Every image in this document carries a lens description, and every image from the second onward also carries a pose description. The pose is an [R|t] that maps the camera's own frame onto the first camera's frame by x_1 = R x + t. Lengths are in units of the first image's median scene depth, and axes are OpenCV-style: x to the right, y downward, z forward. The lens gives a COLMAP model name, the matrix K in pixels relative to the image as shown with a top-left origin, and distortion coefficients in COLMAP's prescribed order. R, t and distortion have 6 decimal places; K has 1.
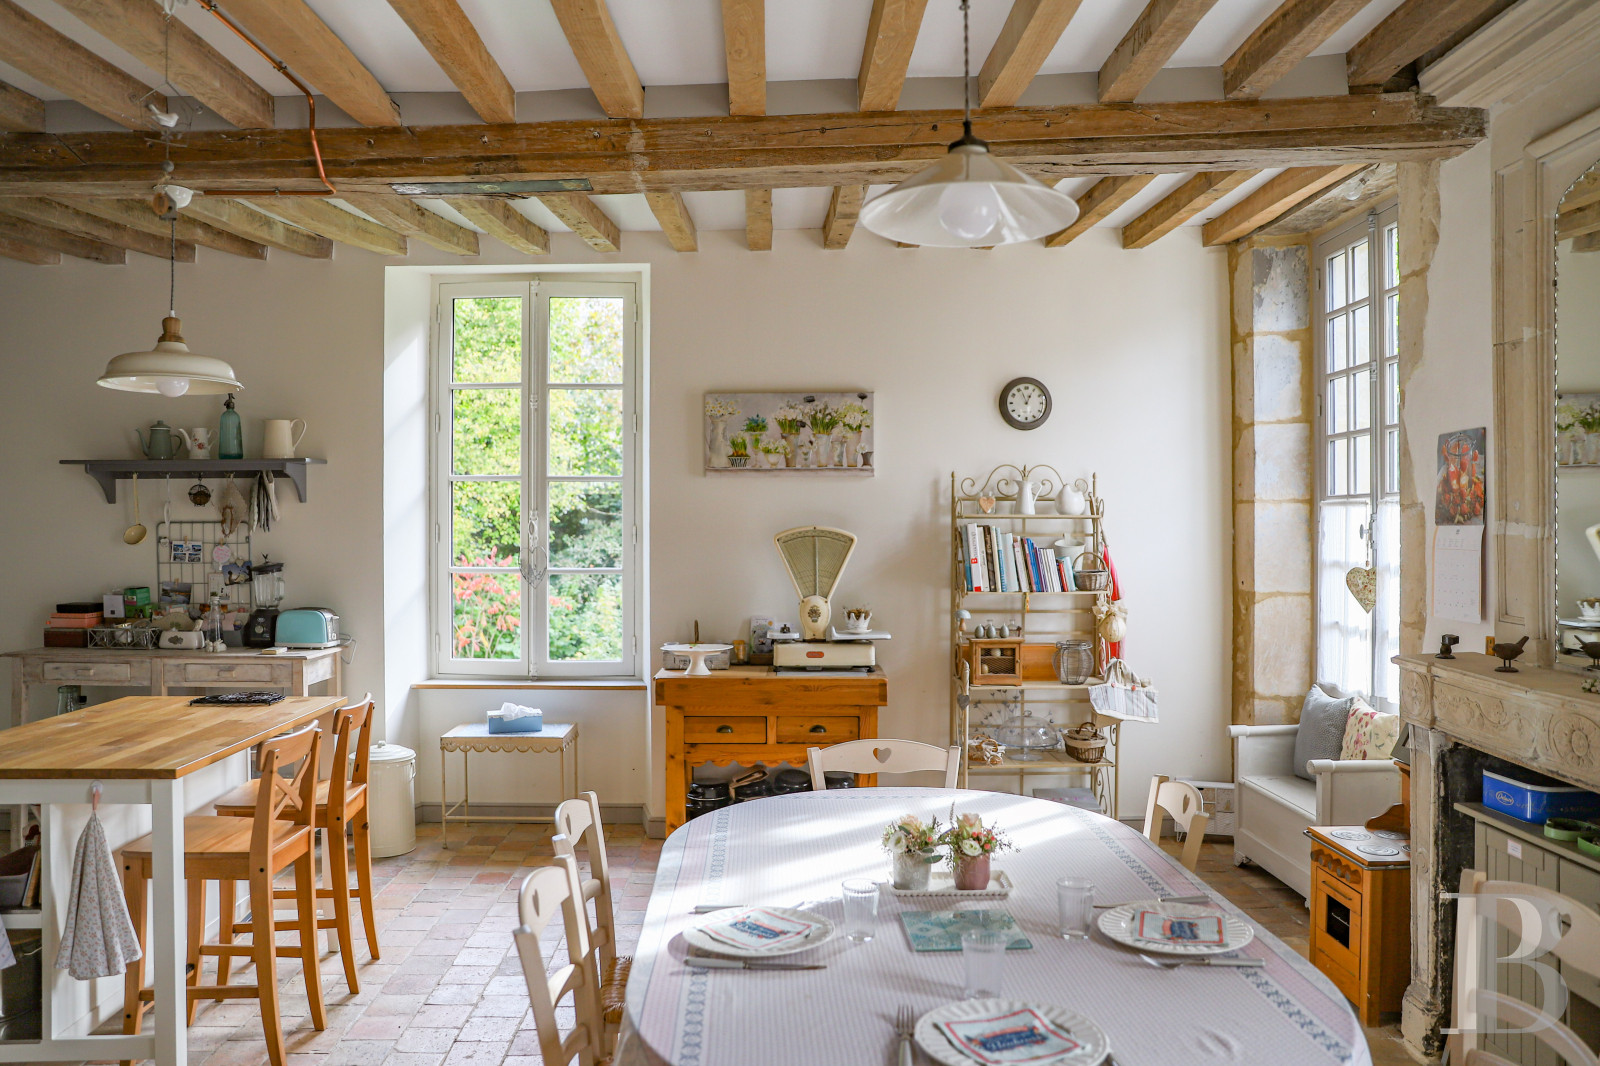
lens RADIAL K [[1146.8, 0, 807.6], [0, 1146.8, 539.0], [0, 0, 1]] dist [-0.090213, 0.054245]
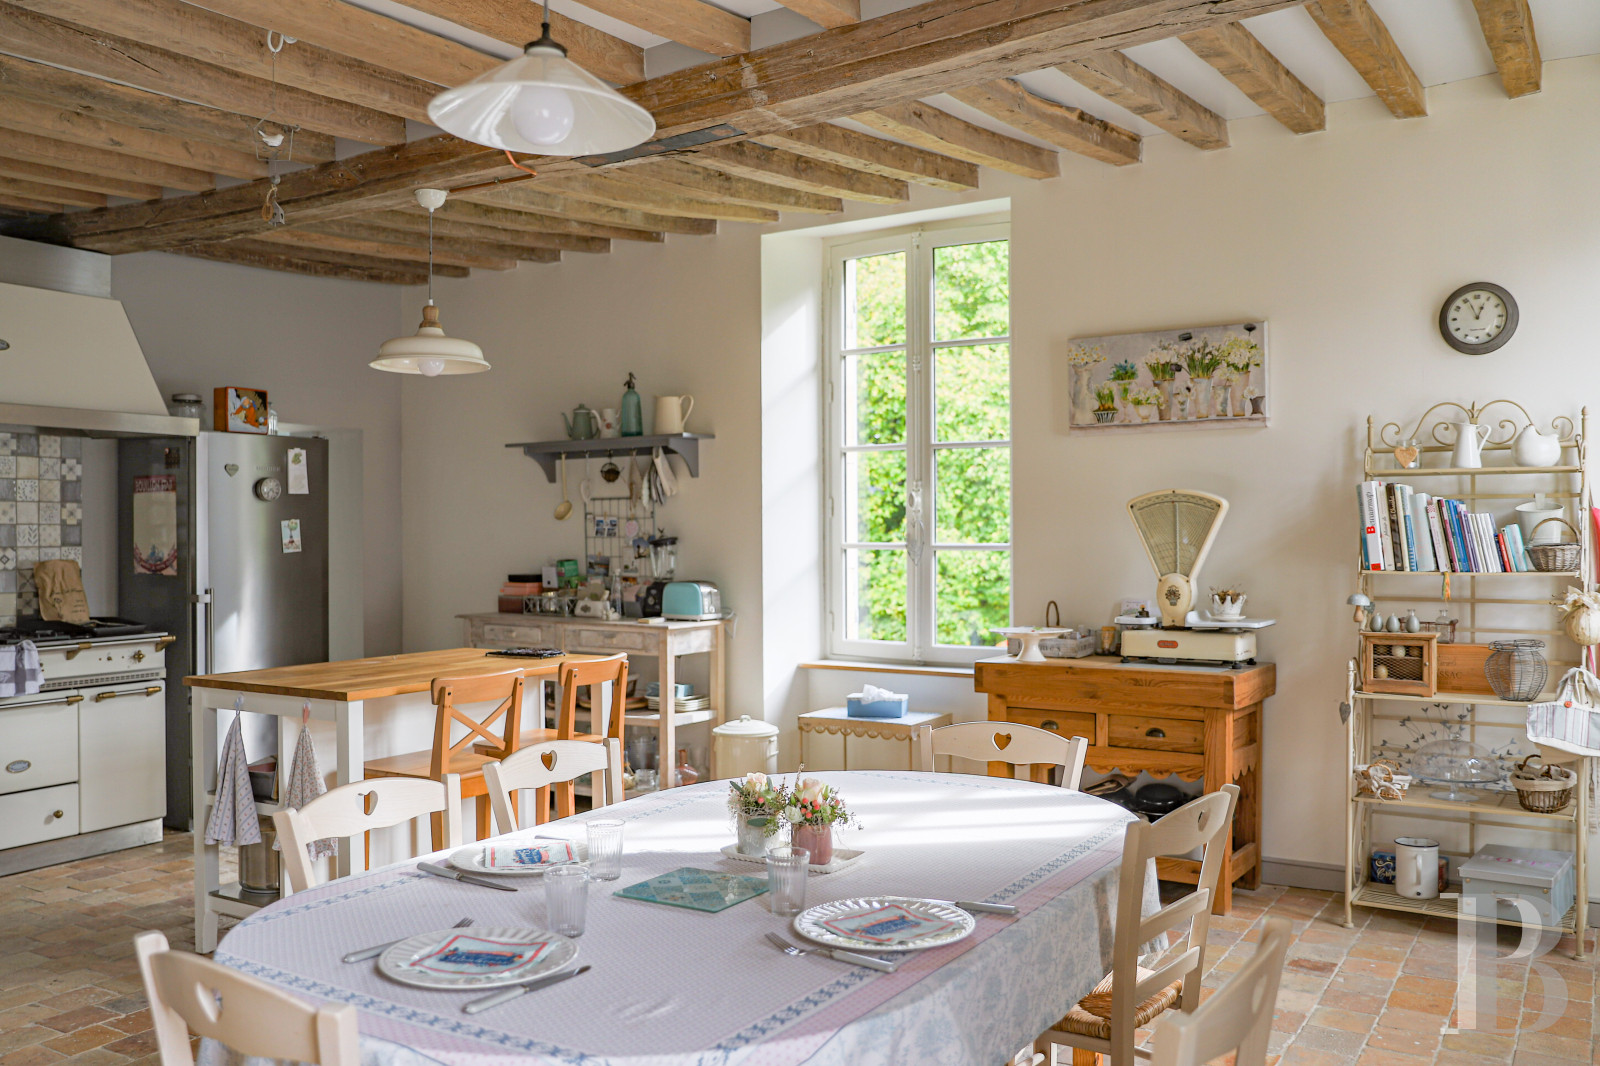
lens RADIAL K [[1322.9, 0, 796.4], [0, 1322.9, 535.2], [0, 0, 1]] dist [-0.053332, 0.027793]
pose [[0.836989, -0.002147, -0.547215, 0.289175], [0.001549, 0.999998, -0.001553, 0.022236], [0.547217, 0.000452, 0.836990, 0.055559]]
